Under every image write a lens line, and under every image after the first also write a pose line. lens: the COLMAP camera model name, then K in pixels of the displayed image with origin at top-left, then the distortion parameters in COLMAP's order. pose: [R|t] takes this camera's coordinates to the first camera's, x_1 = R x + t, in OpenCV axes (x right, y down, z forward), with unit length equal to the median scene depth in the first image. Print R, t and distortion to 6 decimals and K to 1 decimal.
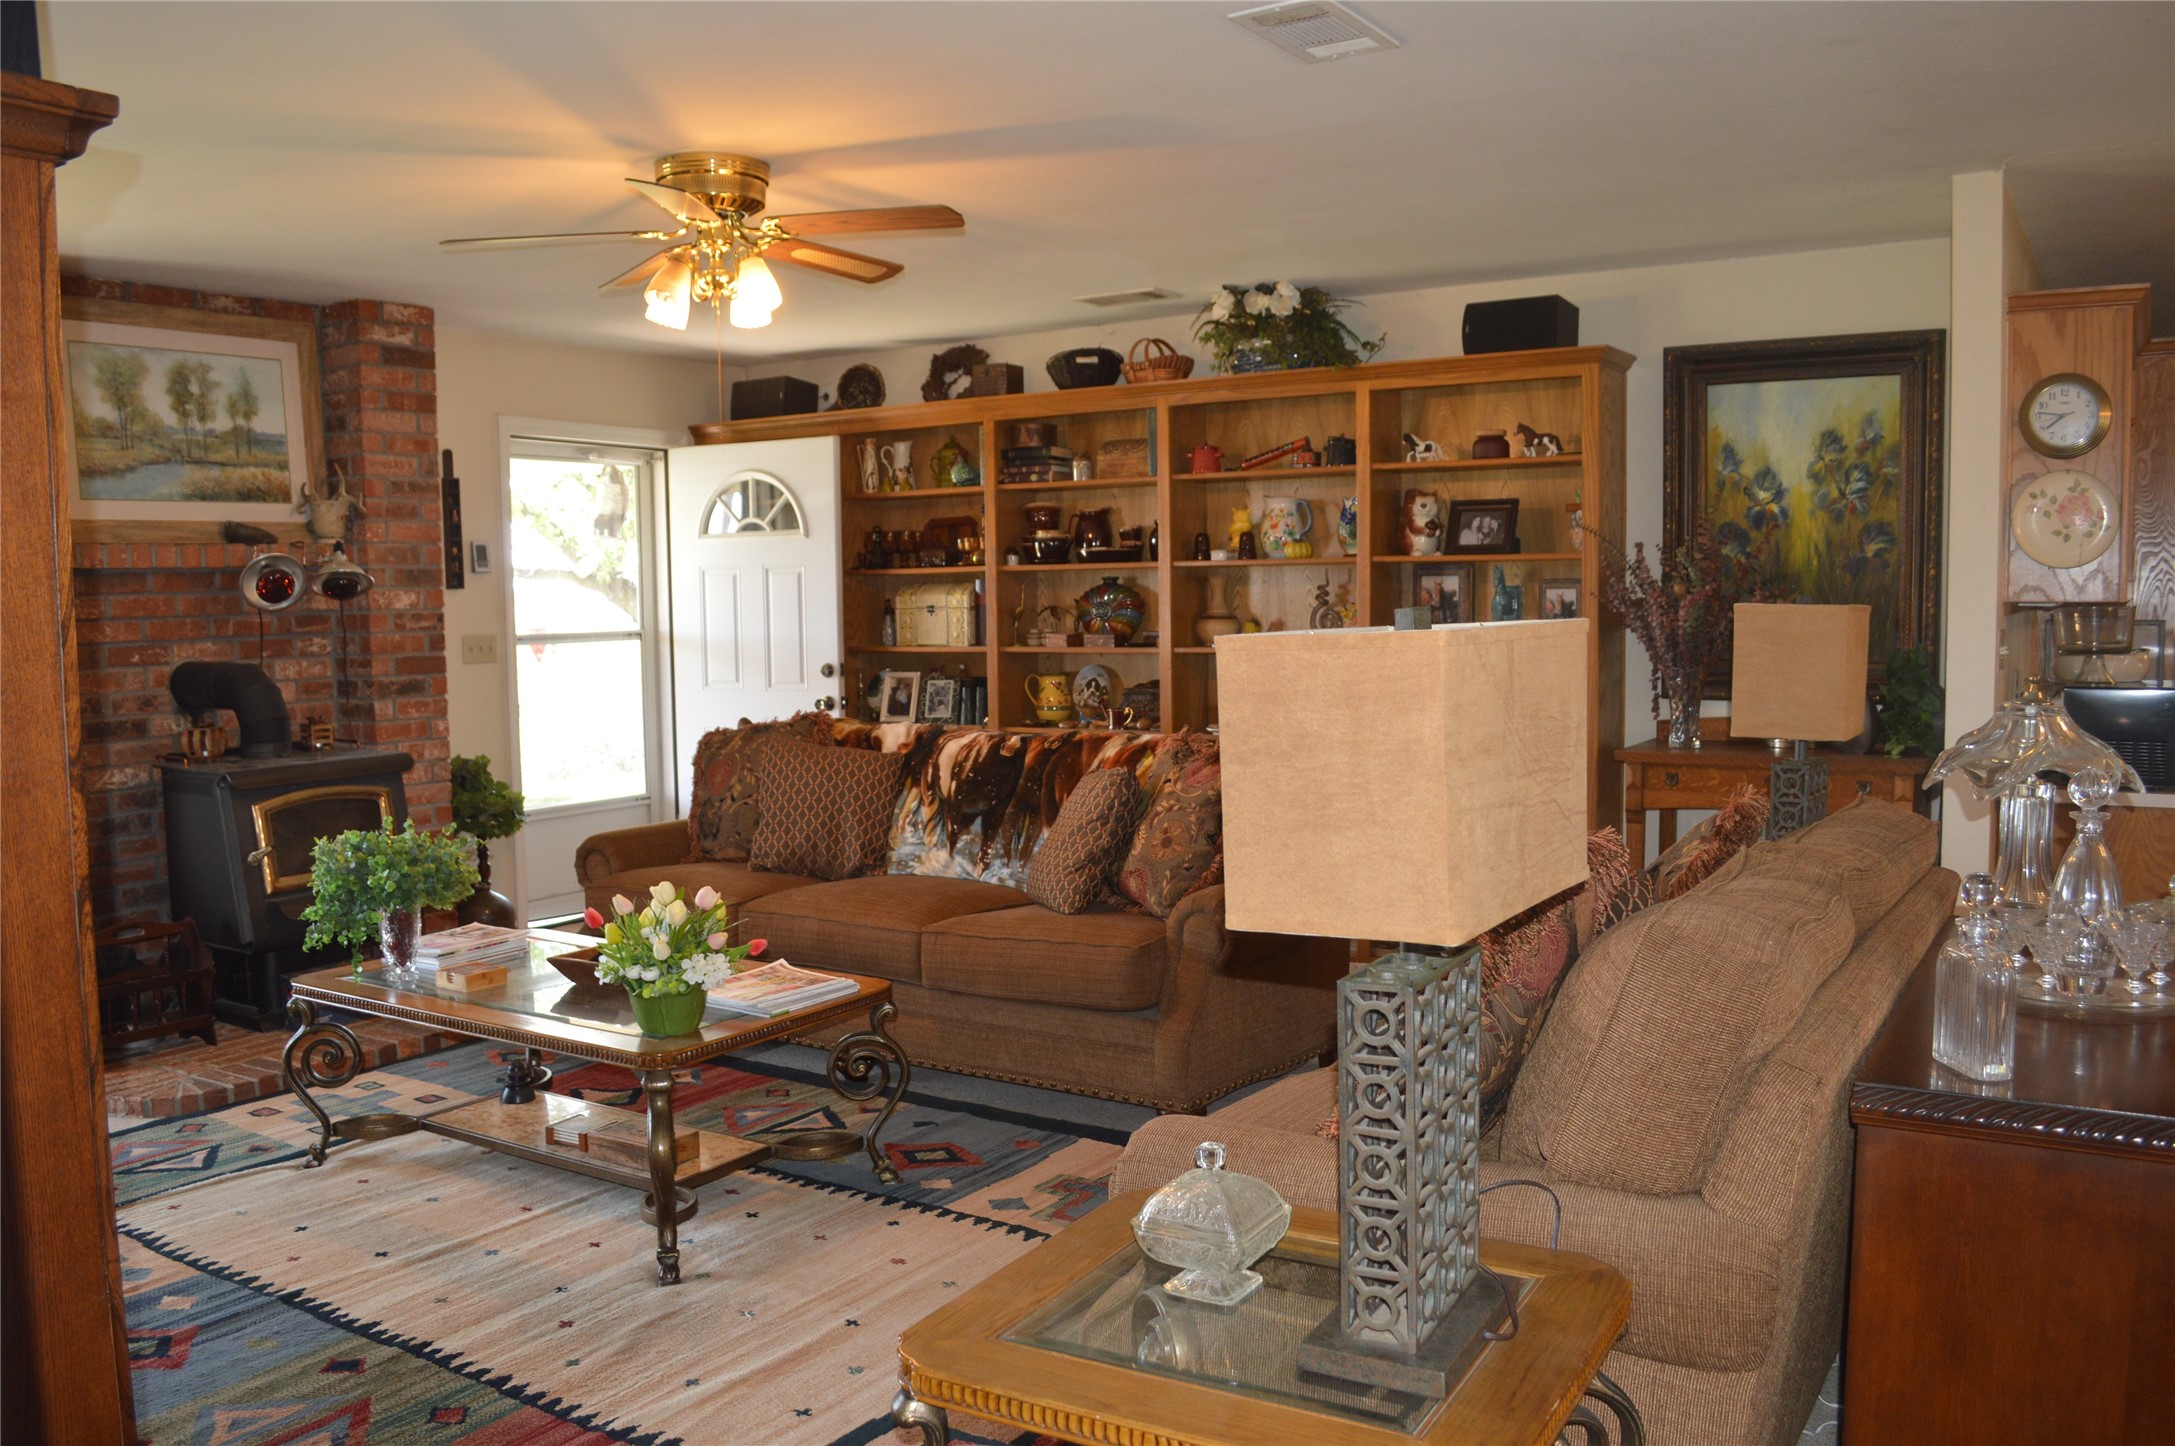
lens RADIAL K [[1737.1, 0, 1084.2], [0, 1737.1, 736.9], [0, 0, 1]] dist [-0.081922, 0.014208]
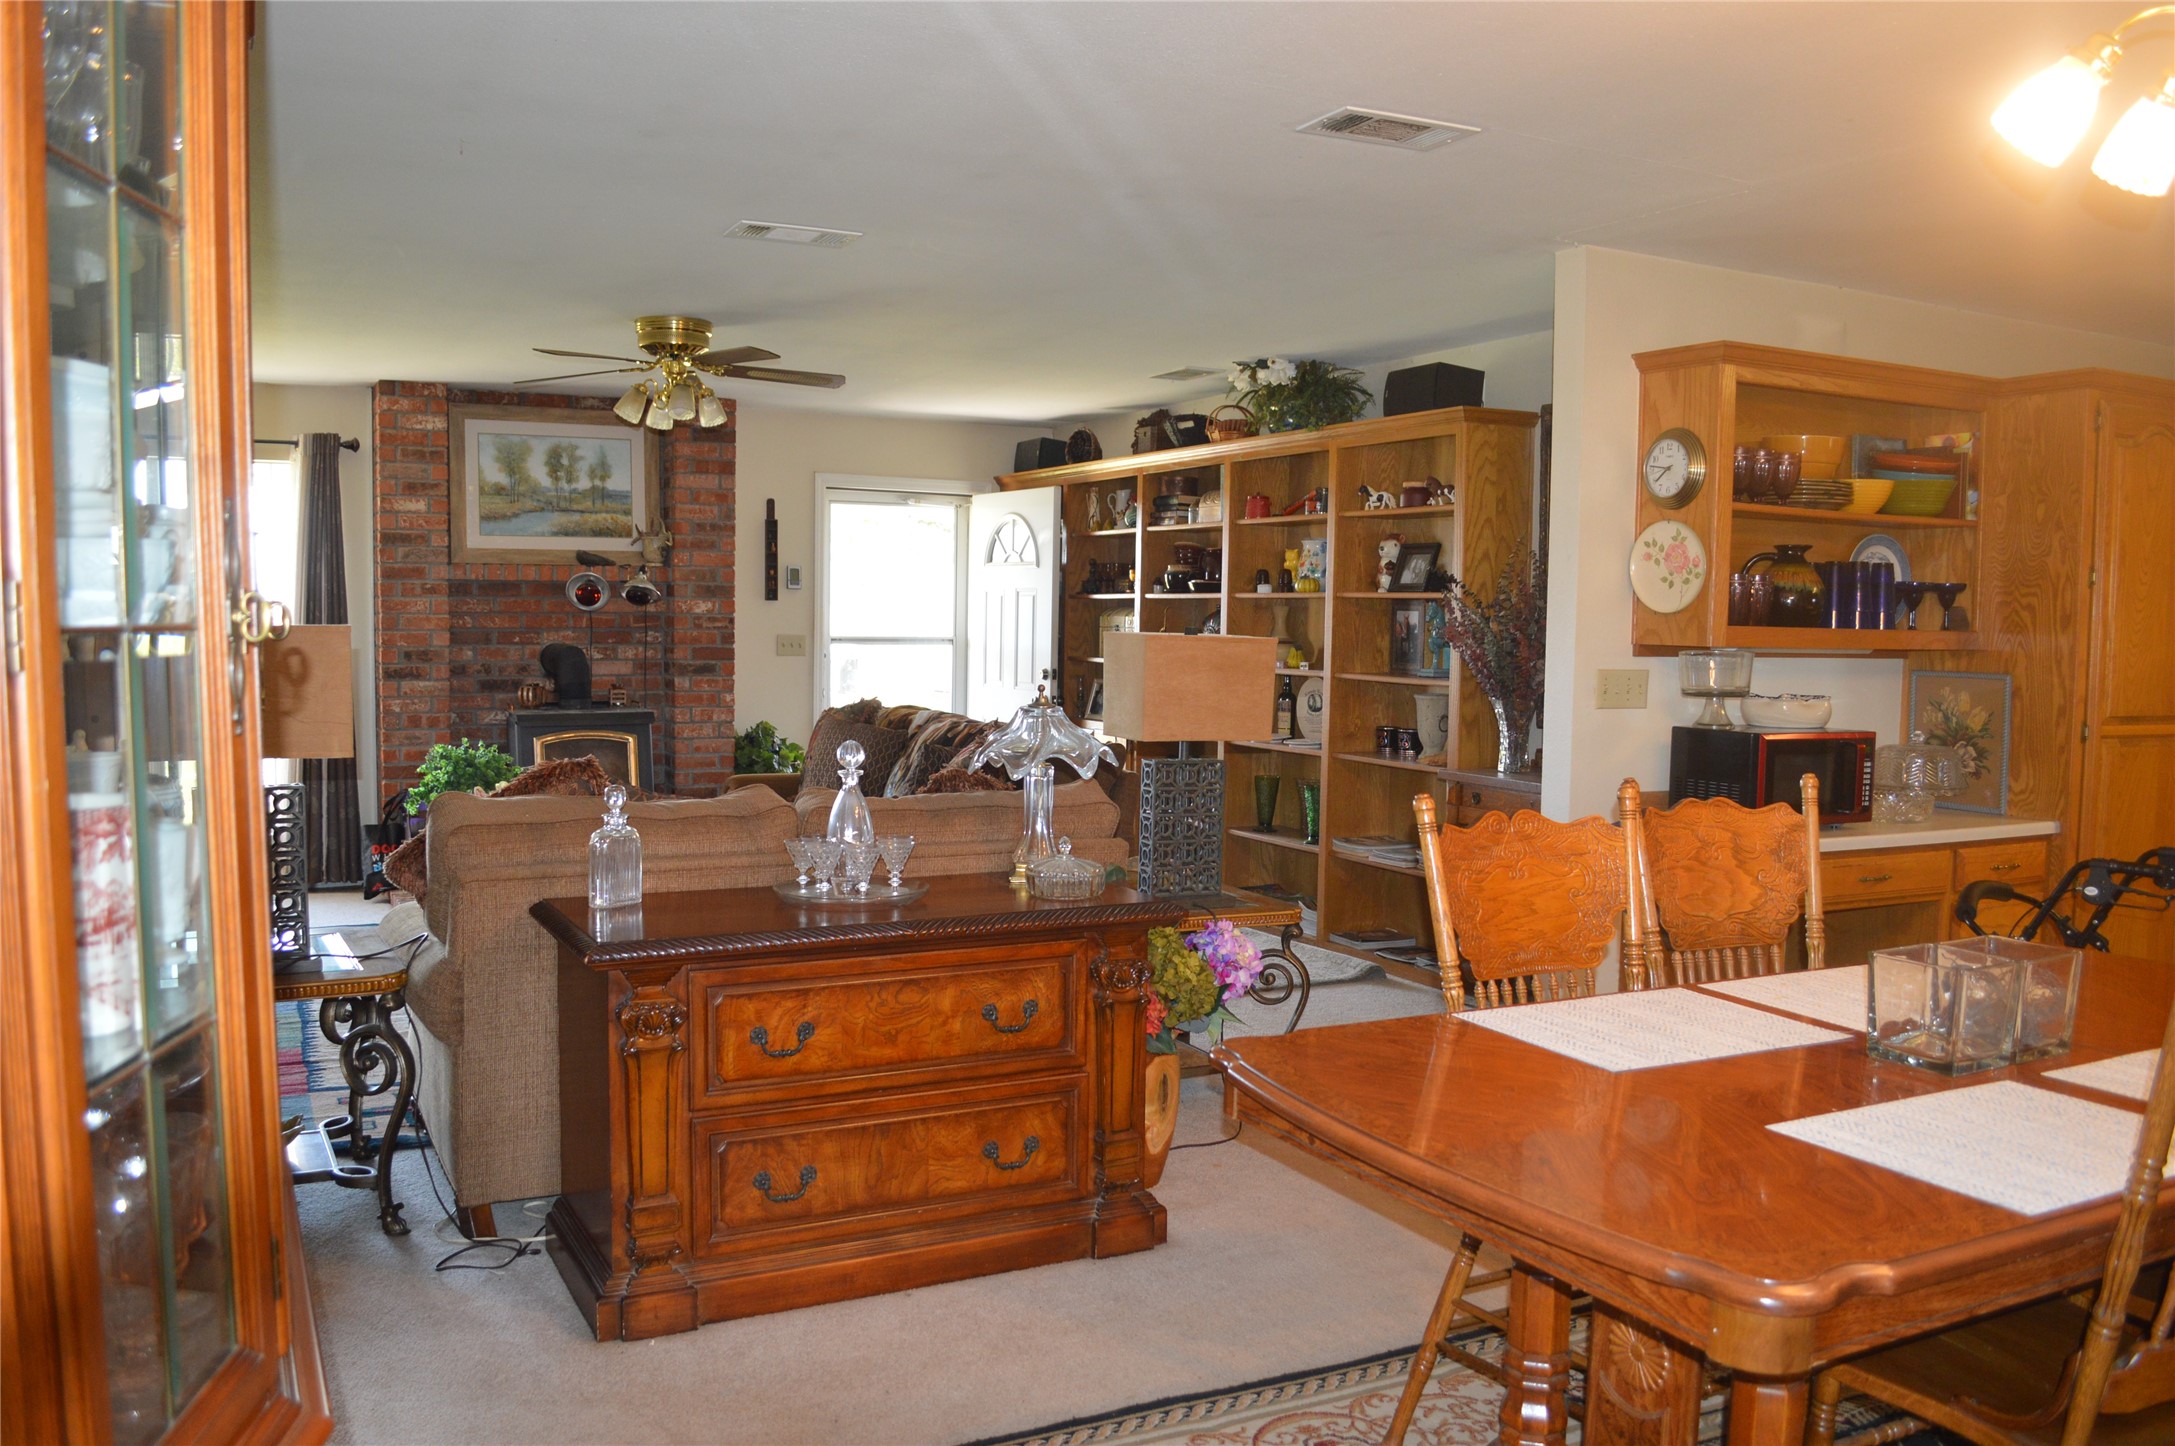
lens RADIAL K [[1737.1, 0, 1094.7], [0, 1737.1, 724.7], [0, 0, 1]] dist [-0.081922, 0.014208]
pose [[0.871257, 0.058804, -0.487291, 0.603069], [-0.068530, 0.997647, -0.002137, -0.002249], [0.486019, 0.035256, 0.873237, -0.086592]]
